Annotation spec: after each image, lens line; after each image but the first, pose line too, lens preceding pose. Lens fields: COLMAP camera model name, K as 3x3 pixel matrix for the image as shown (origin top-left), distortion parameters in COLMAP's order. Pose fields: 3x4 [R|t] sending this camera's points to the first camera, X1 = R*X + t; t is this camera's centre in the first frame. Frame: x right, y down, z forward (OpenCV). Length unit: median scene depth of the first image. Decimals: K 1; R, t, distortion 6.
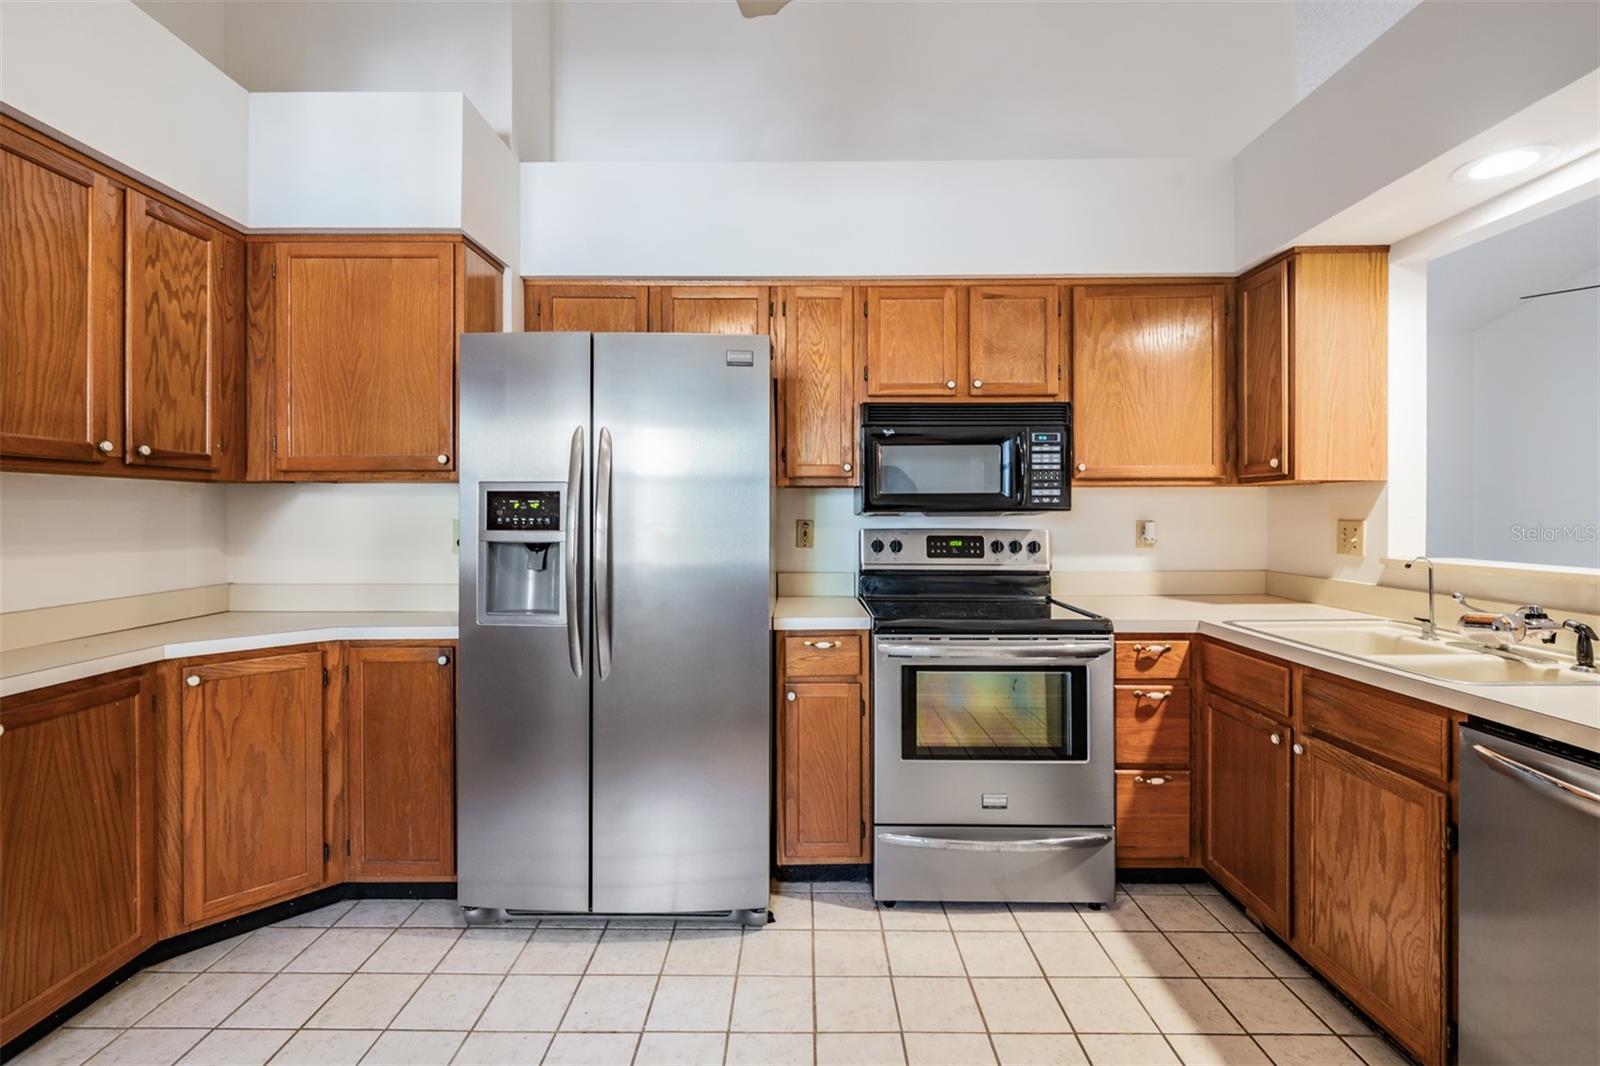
lens RADIAL K [[703.6, 0, 798.2], [0, 703.6, 511.1], [0, 0, 1]] dist [-0.000951, -0.000200]
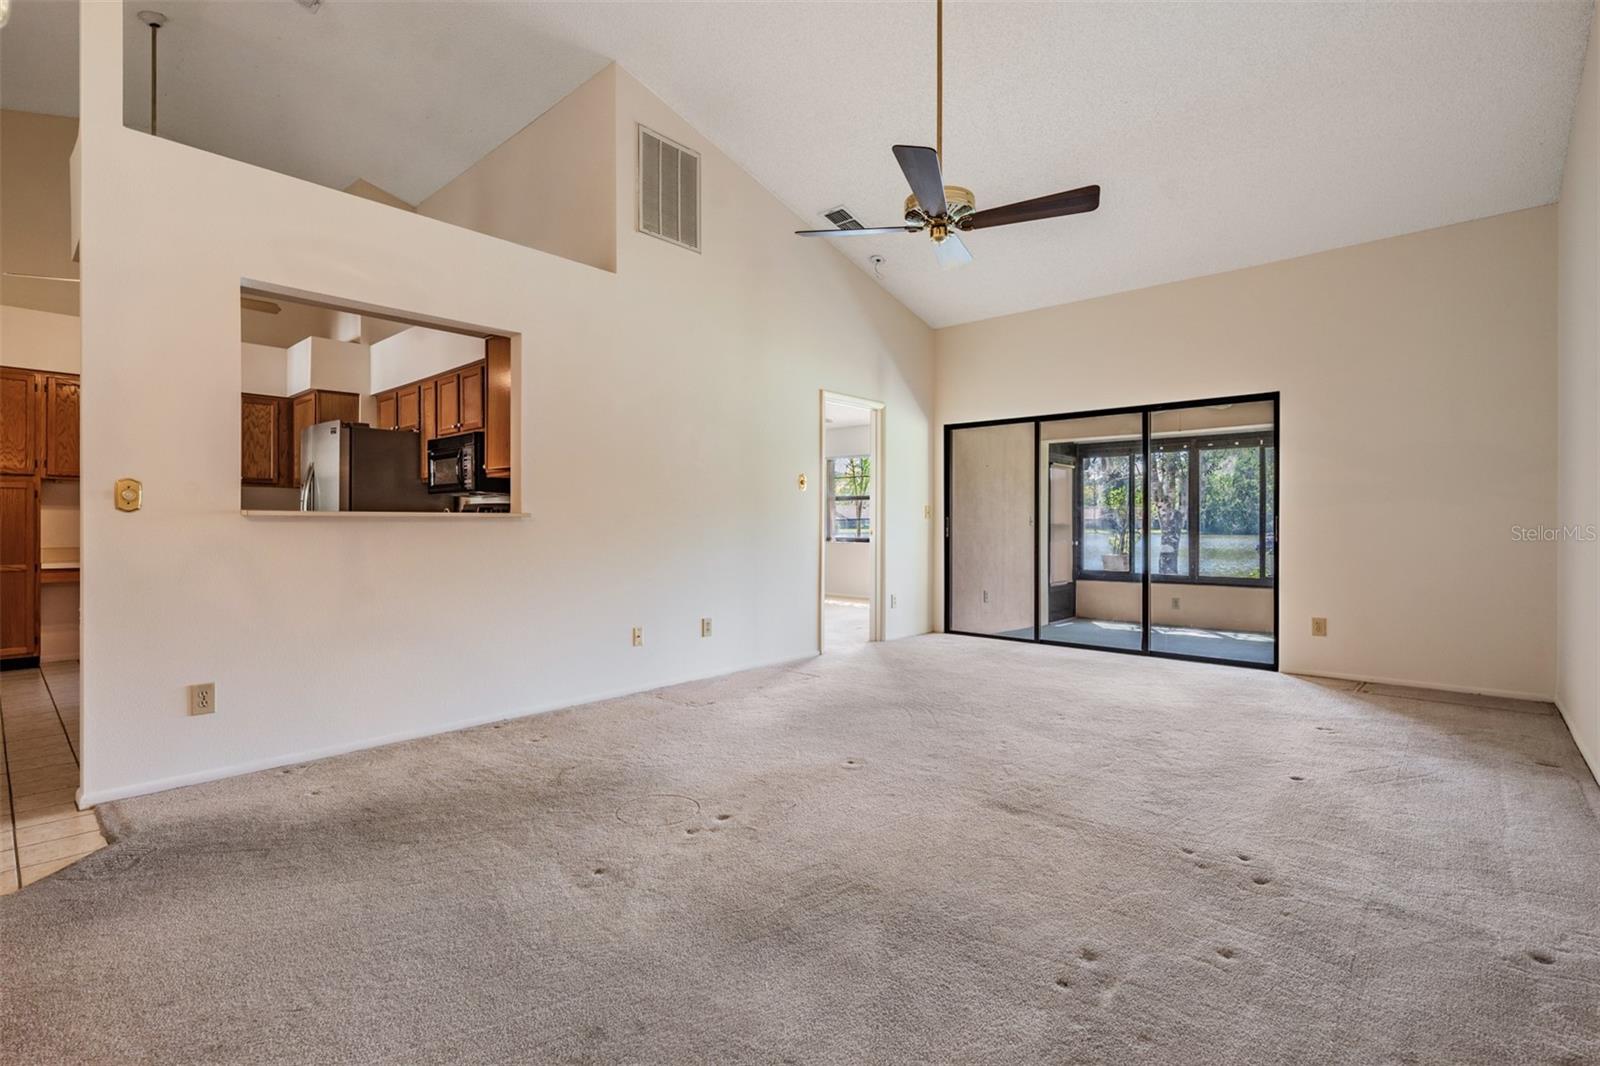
lens RADIAL K [[745.6, 0, 793.4], [0, 745.6, 523.1], [0, 0, 1]] dist [0.004132, 0.000735]
pose [[0.740352, 0.000800, -0.672219, 2.658521], [-0.001161, 0.999999, -0.000089, 0.095286], [0.672219, 0.000847, 0.740352, 0.146448]]
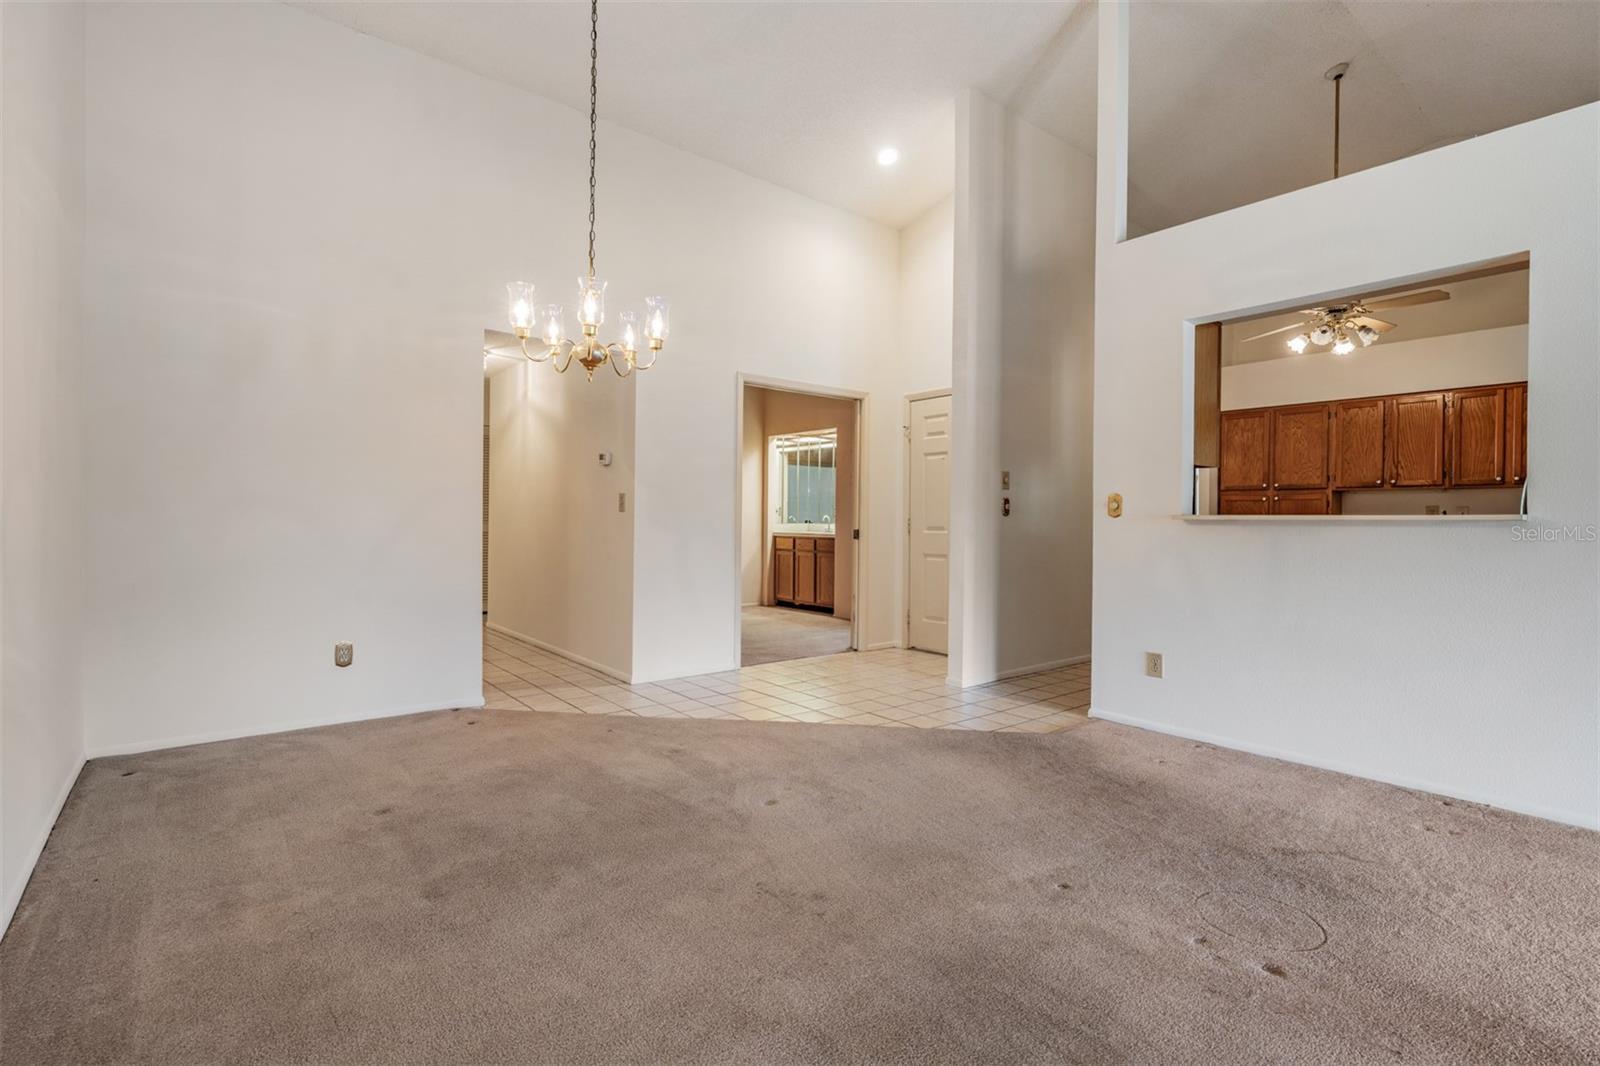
lens RADIAL K [[745.6, 0, 793.4], [0, 745.6, 523.1], [0, 0, 1]] dist [0.004132, 0.000735]
pose [[-0.785044, -0.006371, -0.619407, 2.669221], [-0.009516, 0.999953, 0.001774, 0.094910], [0.619367, 0.007287, -0.785068, 1.296267]]
